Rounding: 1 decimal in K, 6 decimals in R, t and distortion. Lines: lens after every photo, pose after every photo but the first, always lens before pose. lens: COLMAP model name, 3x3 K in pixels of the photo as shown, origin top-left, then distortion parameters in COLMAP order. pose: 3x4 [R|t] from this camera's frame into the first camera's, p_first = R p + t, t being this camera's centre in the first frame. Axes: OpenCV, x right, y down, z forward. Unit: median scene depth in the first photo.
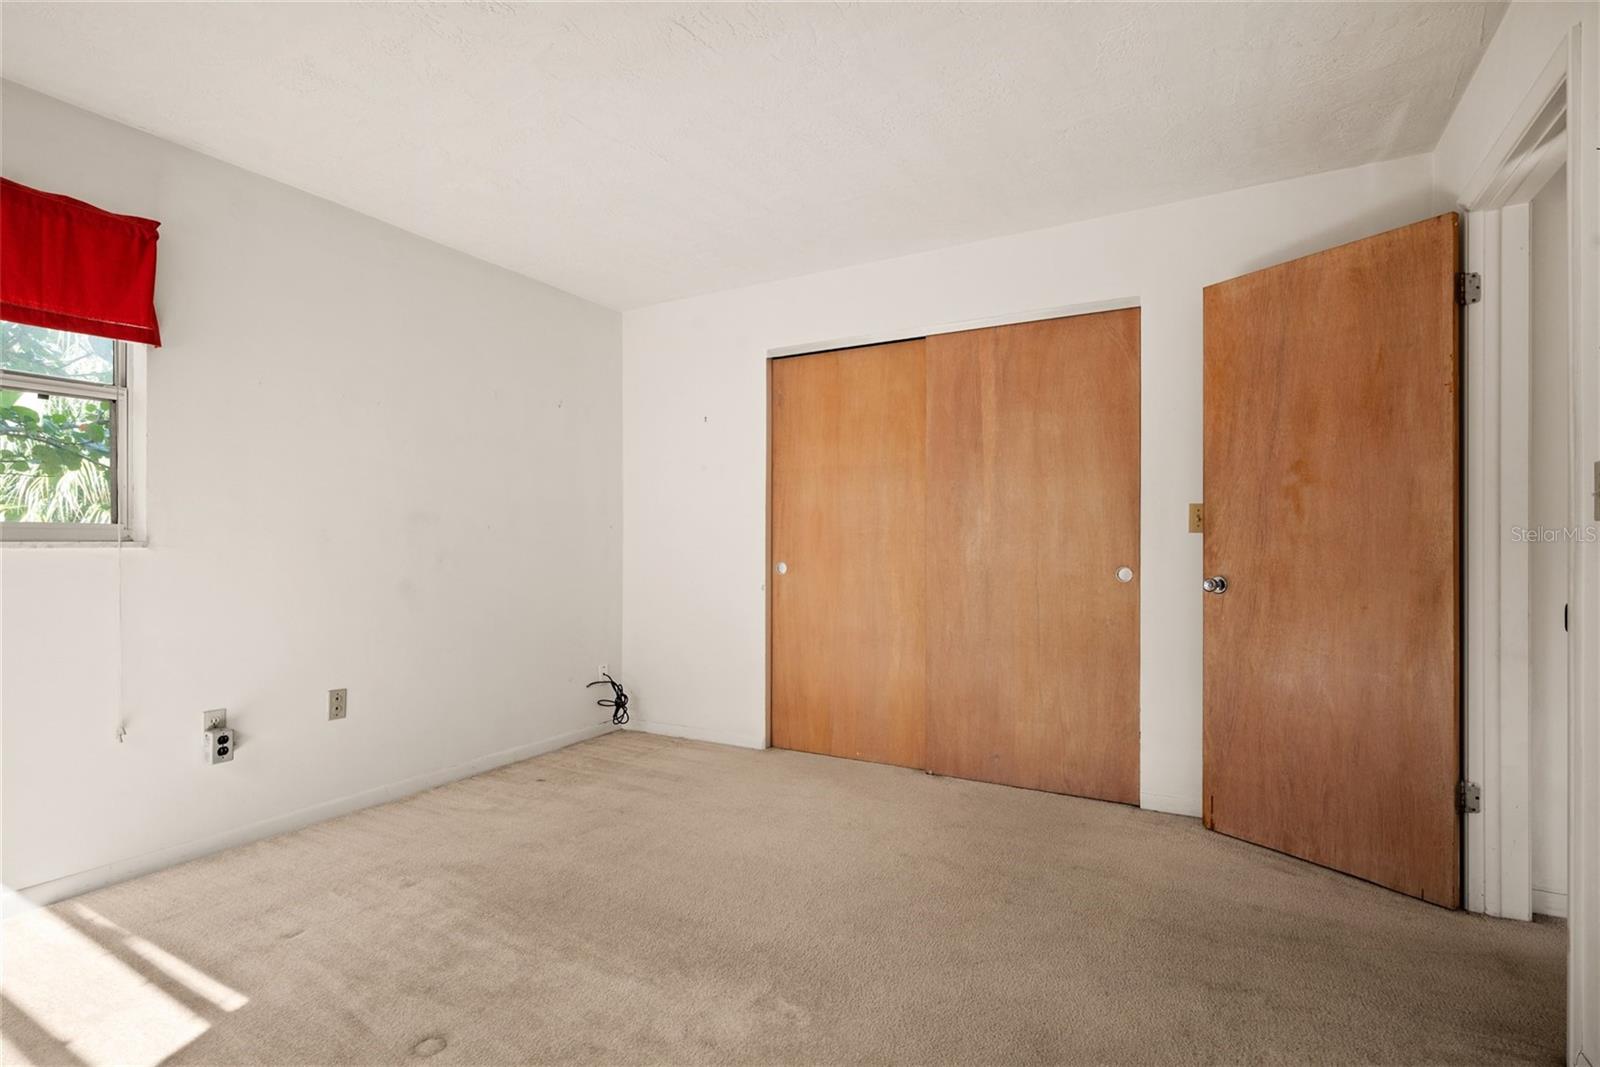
lens RADIAL K [[771.3, 0, 800.0], [0, 771.3, 533.5], [0, 0, 1]] dist [0.001741, 0.000237]
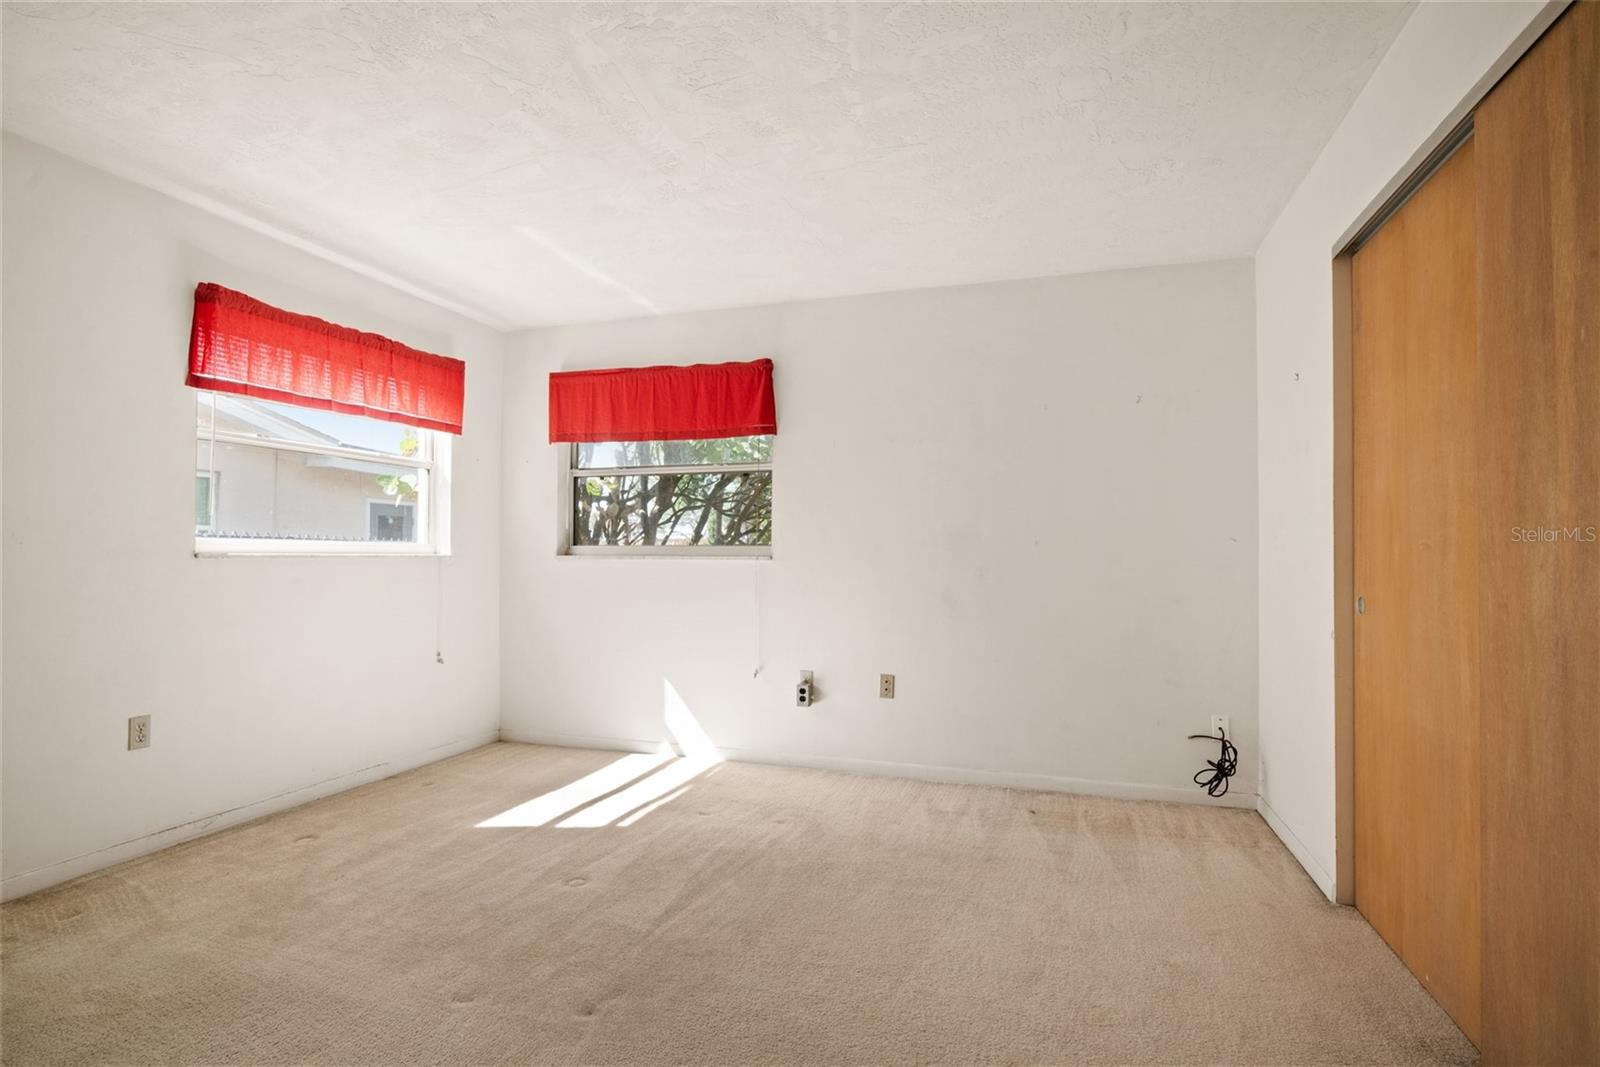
lens RADIAL K [[780.7, 0, 800.0], [0, 780.7, 533.5], [0, 0, 1]] dist [-0.001620, -0.000139]
pose [[0.196605, -0.026691, -0.980119, 0.564981], [0.005587, 0.999644, -0.026102, 0.004067], [0.980467, -0.000344, 0.196684, 0.550466]]
